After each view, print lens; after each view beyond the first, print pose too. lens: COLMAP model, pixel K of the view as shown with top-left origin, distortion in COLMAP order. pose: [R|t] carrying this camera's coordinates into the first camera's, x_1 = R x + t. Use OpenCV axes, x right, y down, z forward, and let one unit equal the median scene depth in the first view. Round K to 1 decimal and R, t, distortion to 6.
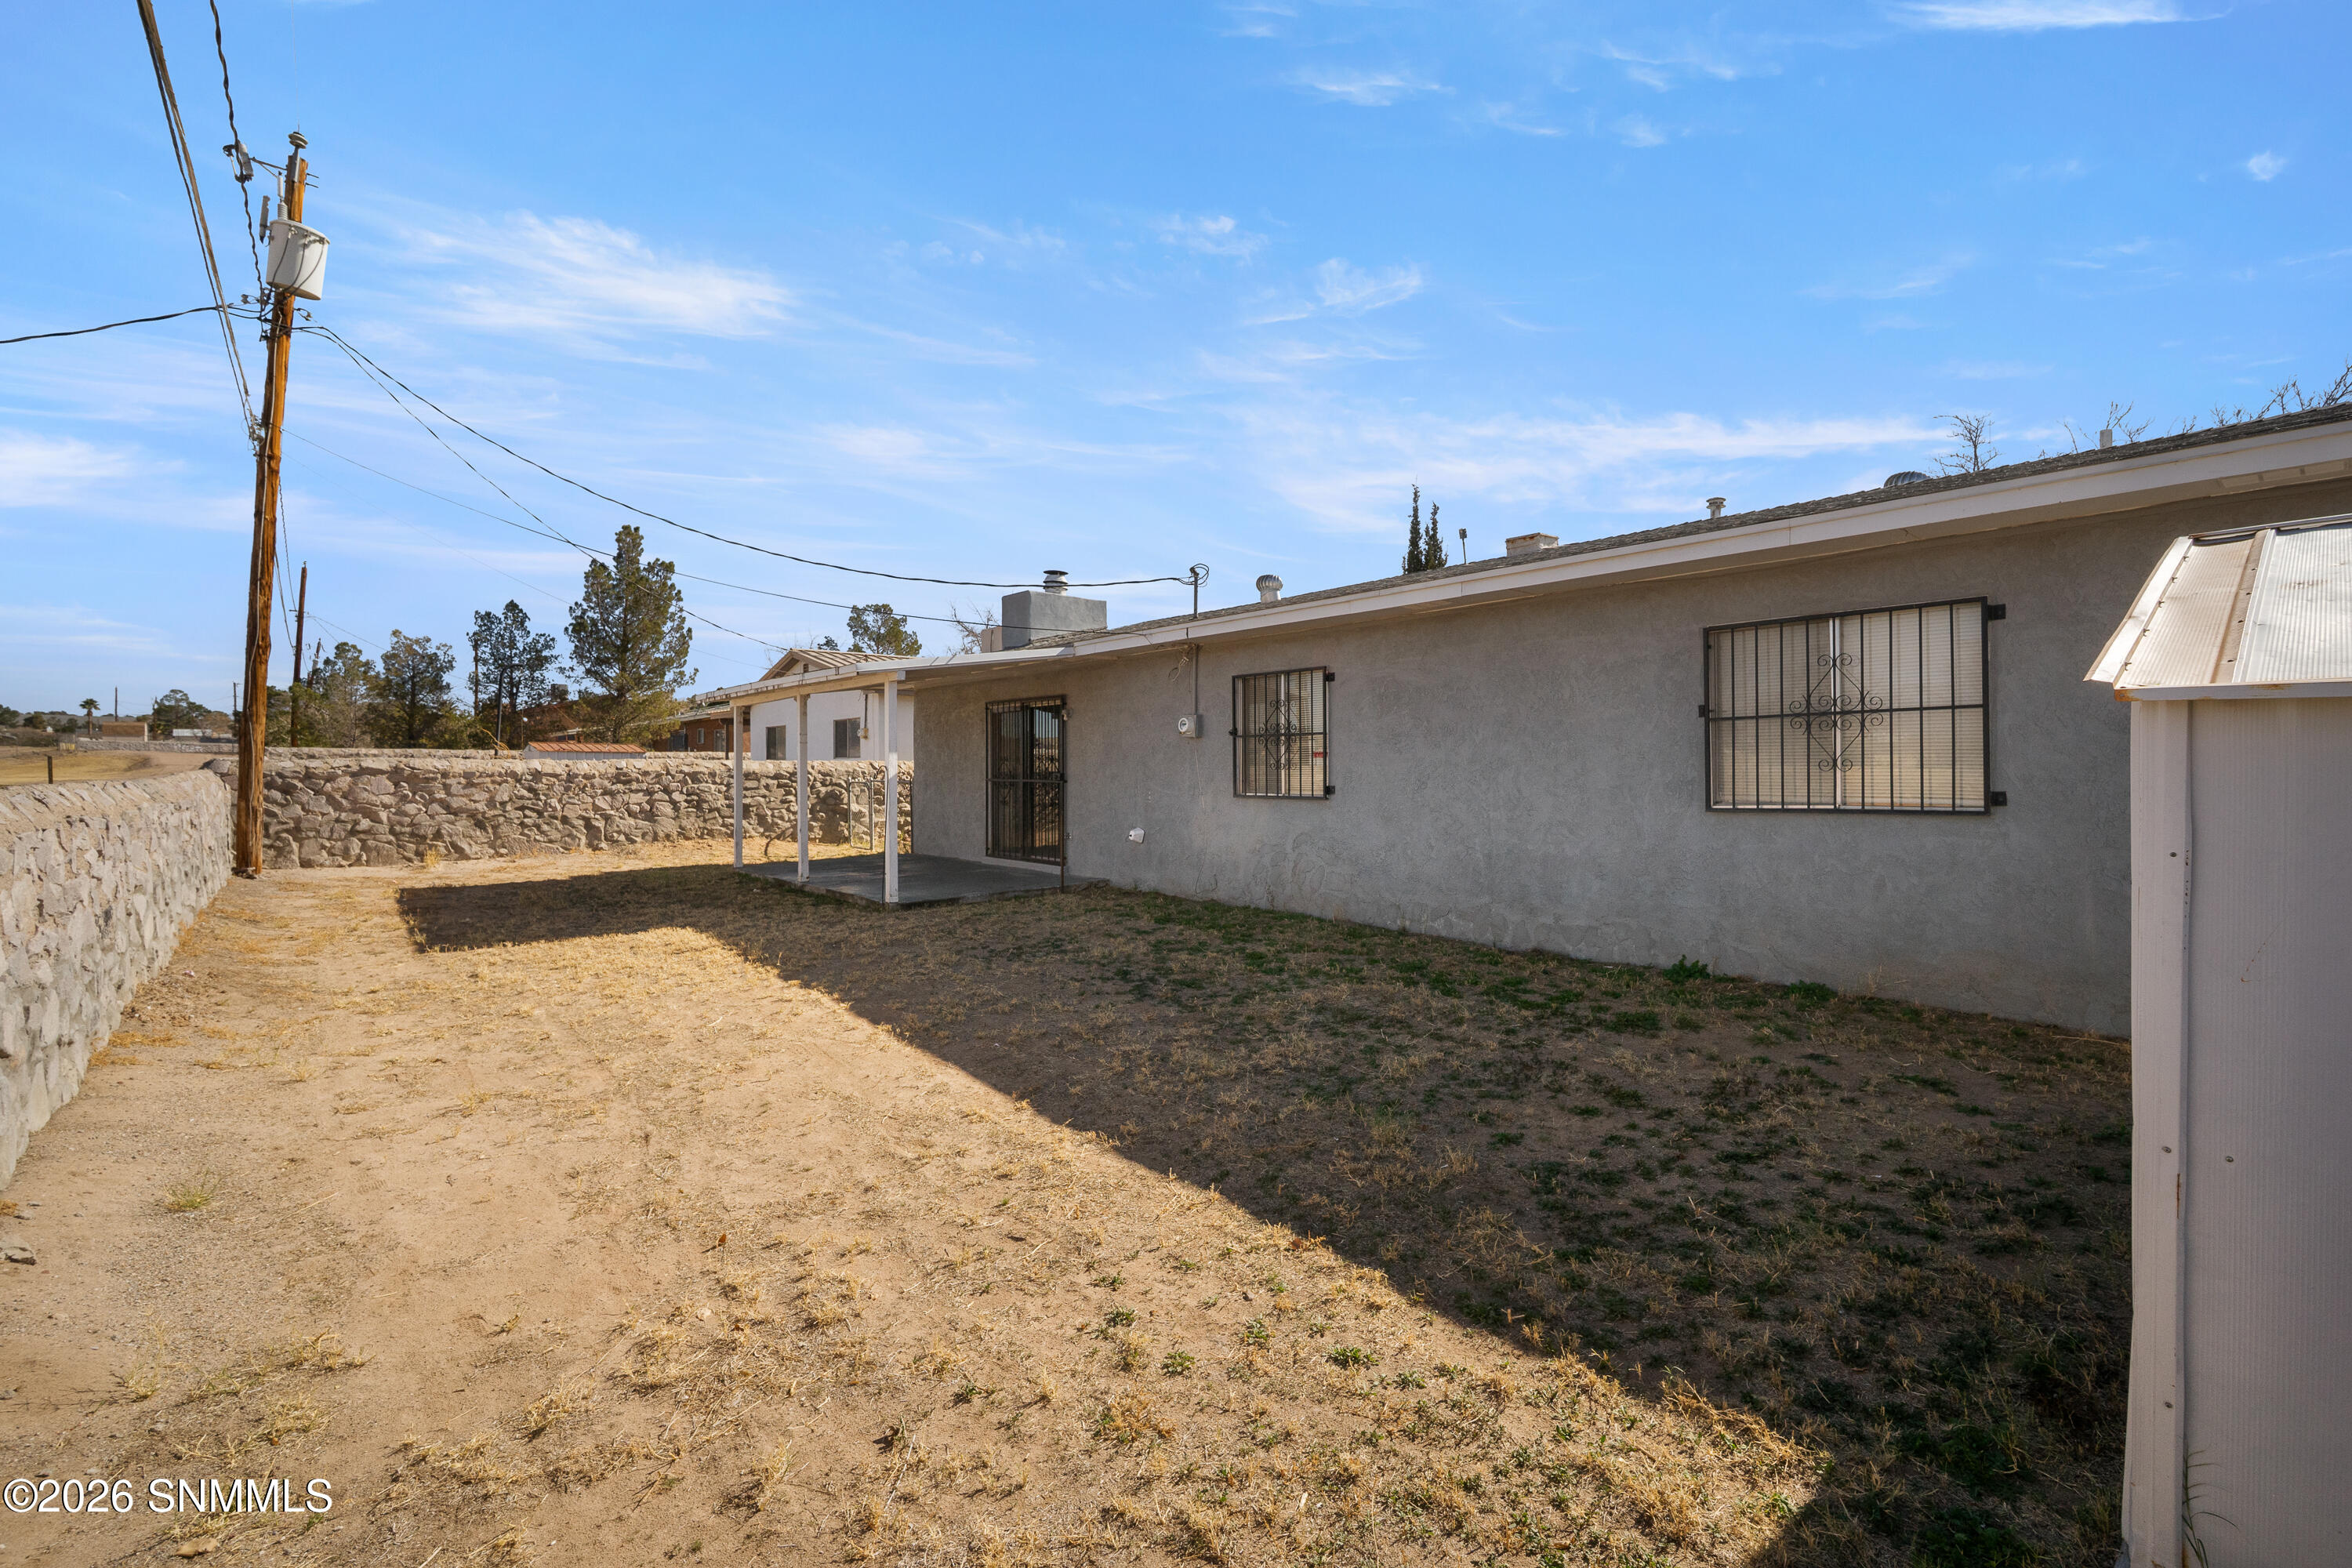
lens RADIAL K [[1029.1, 0, 1187.6], [0, 1029.1, 765.2], [0, 0, 1]] dist [-0.015636, 0.004767]
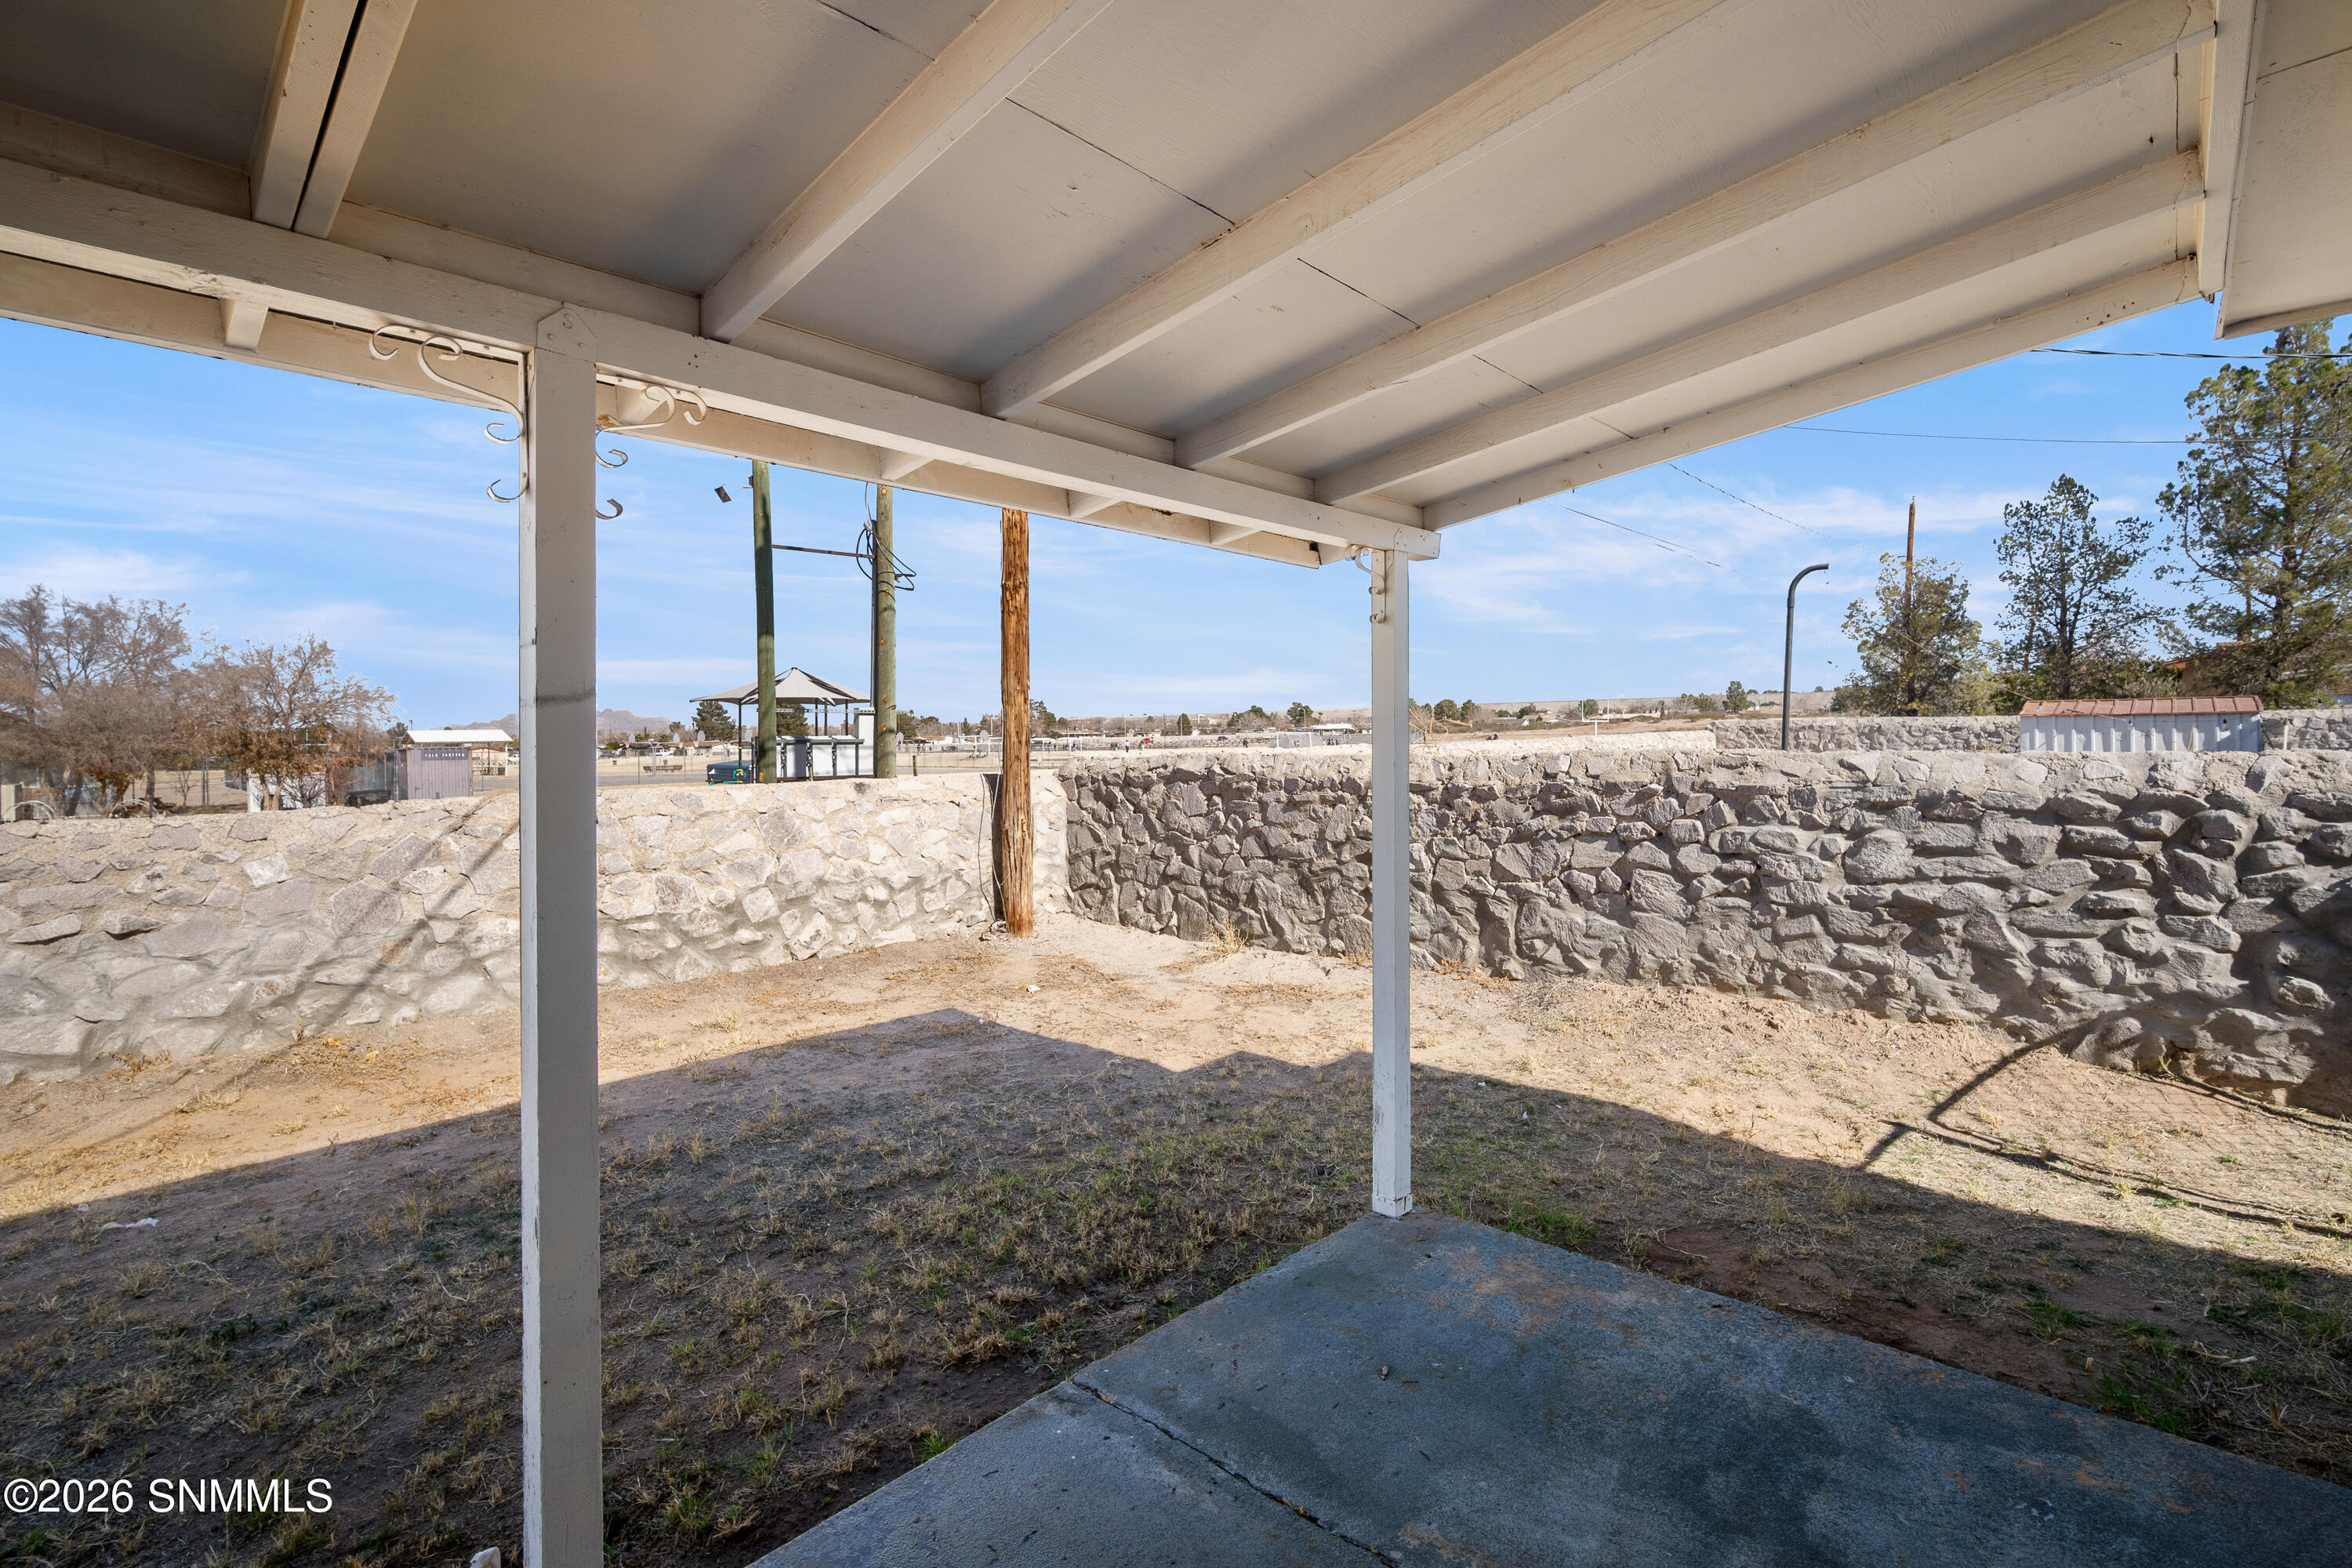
lens RADIAL K [[1029.1, 0, 1187.6], [0, 1029.1, 765.2], [0, 0, 1]] dist [-0.015636, 0.004767]
pose [[0.141138, 0.024961, -0.989675, -0.195712], [0.023671, 0.999311, 0.028580, -0.015235], [0.989707, -0.027460, 0.140450, 0.834764]]
